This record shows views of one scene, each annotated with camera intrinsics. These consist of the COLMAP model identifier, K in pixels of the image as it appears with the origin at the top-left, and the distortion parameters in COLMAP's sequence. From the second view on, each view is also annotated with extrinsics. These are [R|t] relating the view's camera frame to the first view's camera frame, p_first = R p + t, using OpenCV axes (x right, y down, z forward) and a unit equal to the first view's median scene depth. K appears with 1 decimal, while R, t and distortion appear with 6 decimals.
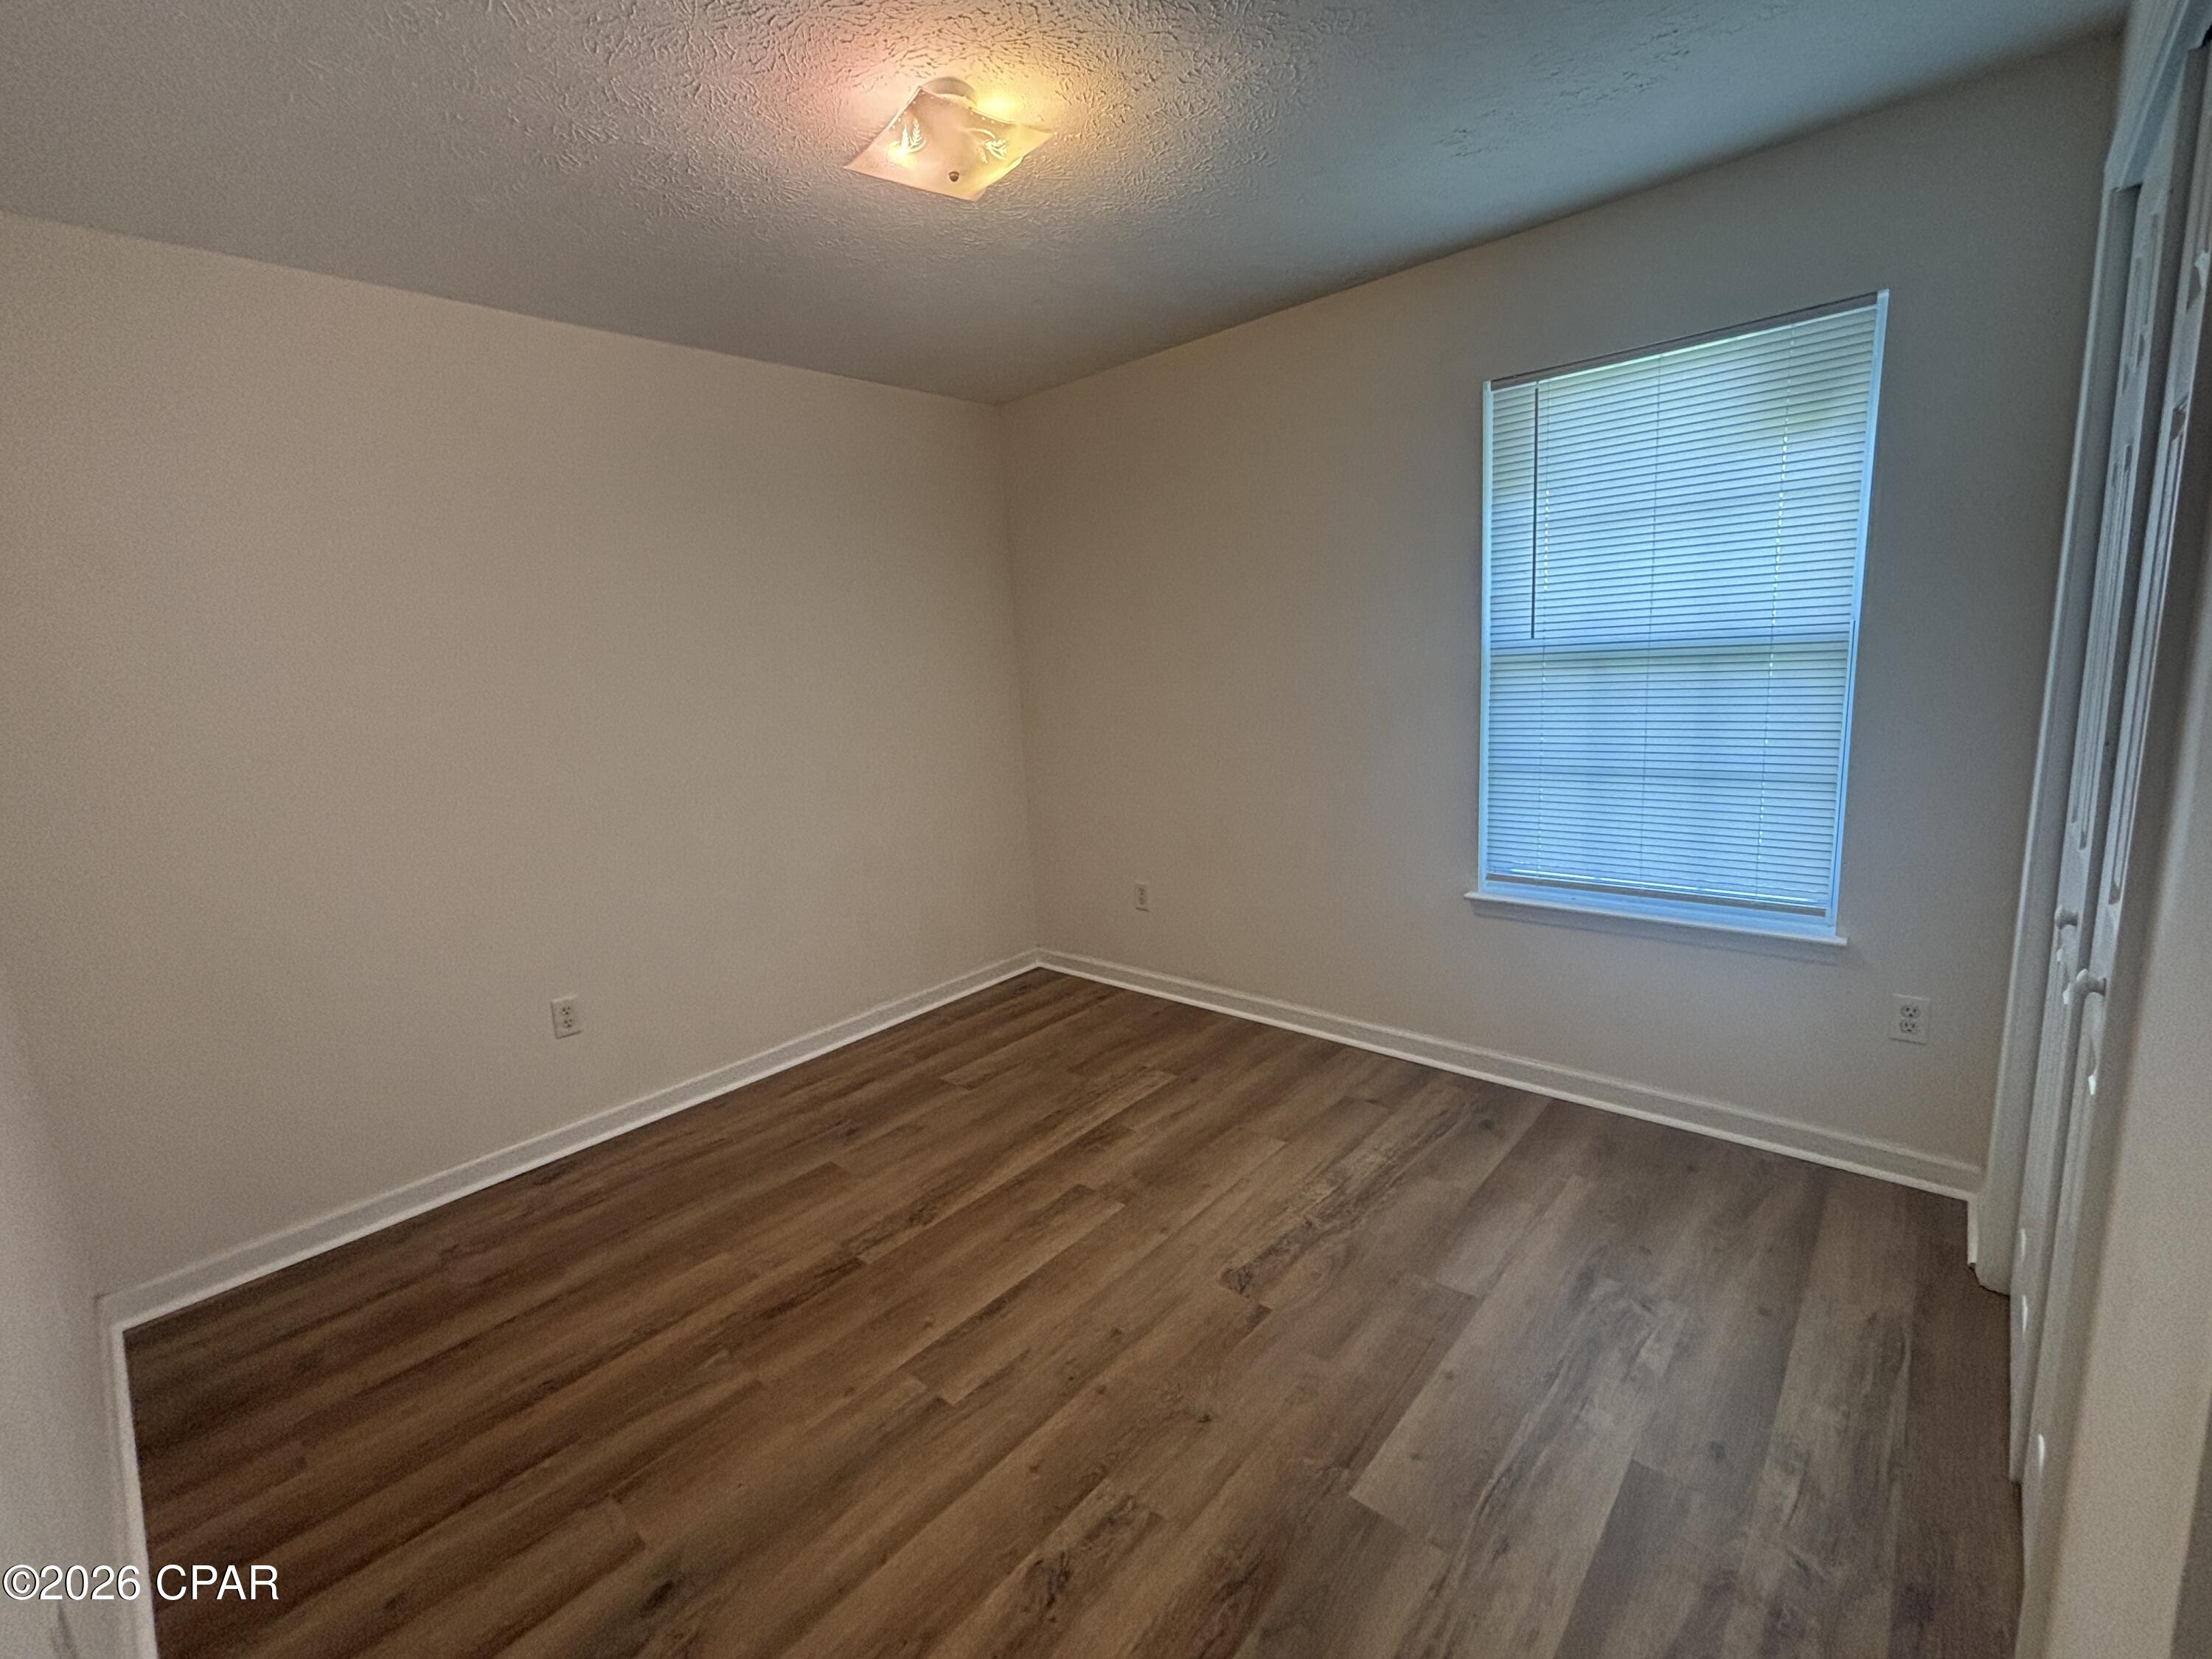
lens RADIAL K [[936.7, 0, 1107.3], [0, 936.7, 820.7], [0, 0, 1]] dist [0.014918, -0.000582]
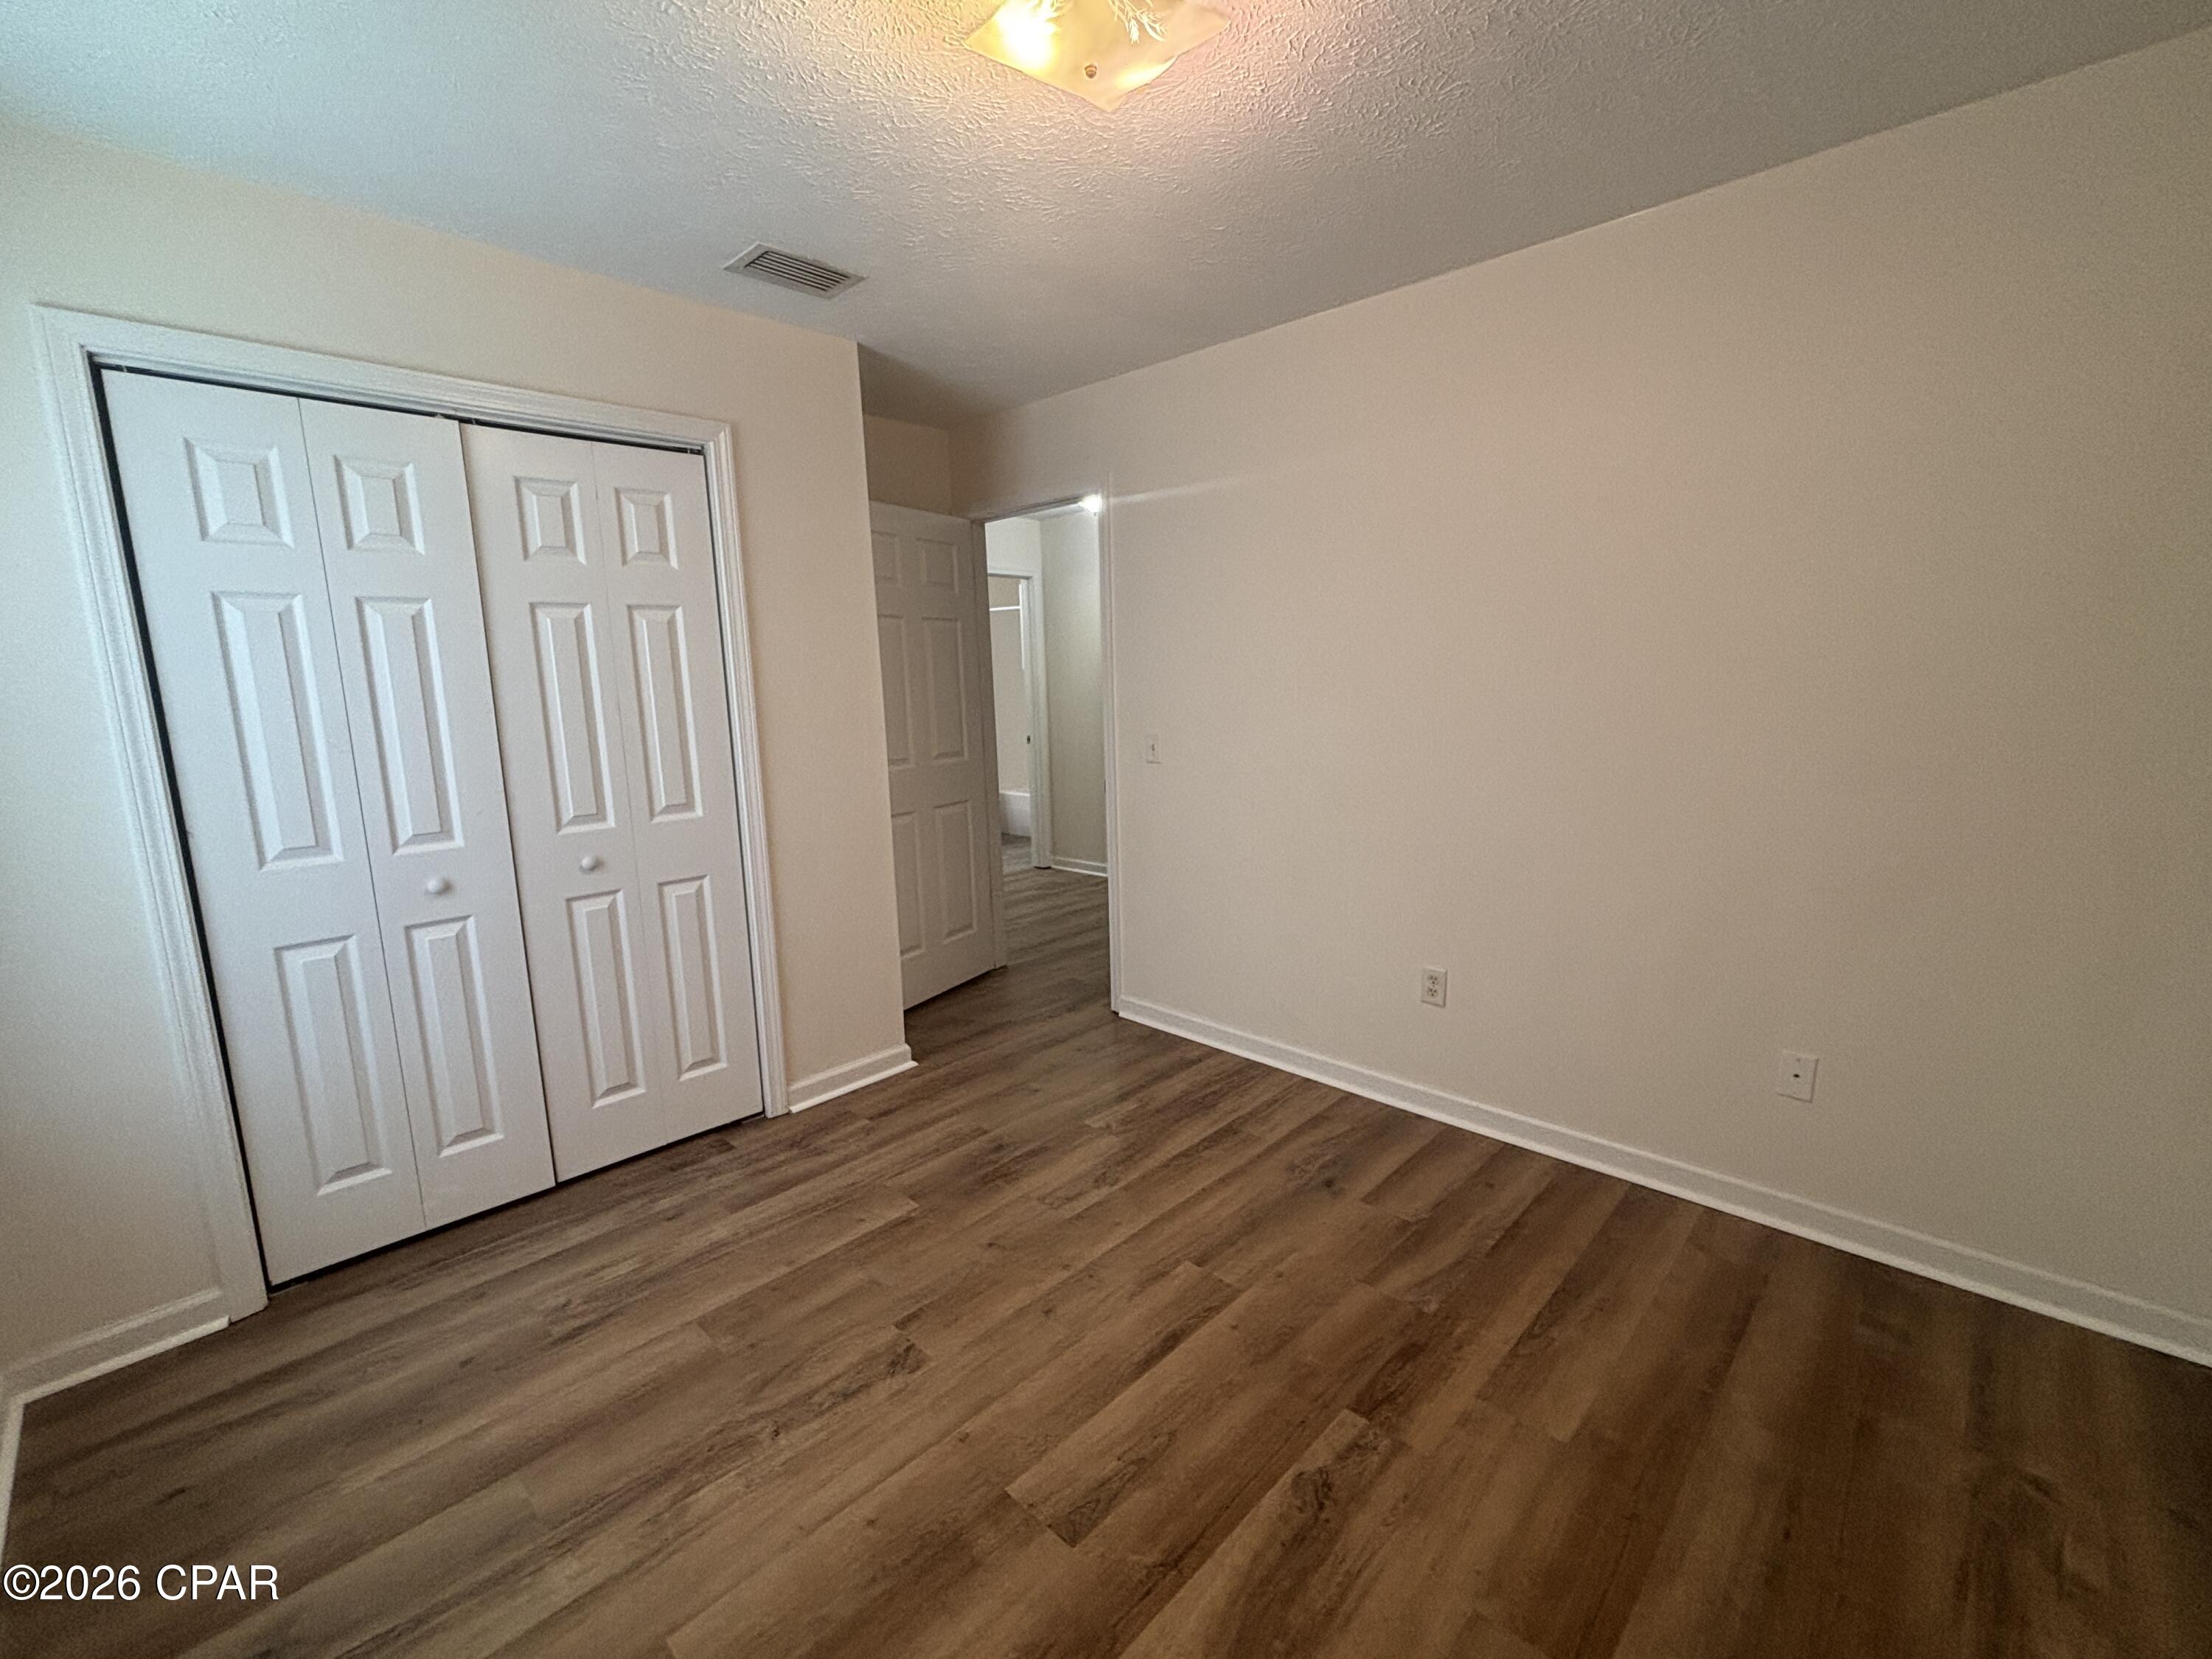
lens RADIAL K [[936.7, 0, 1100.8], [0, 936.7, 827.6], [0, 0, 1]] dist [0.014918, -0.000582]
pose [[-0.995138, 0.081400, 0.055450, -0.145150], [0.095271, 0.938354, 0.332289, -0.292299], [-0.024983, 0.335956, -0.941546, 1.724022]]
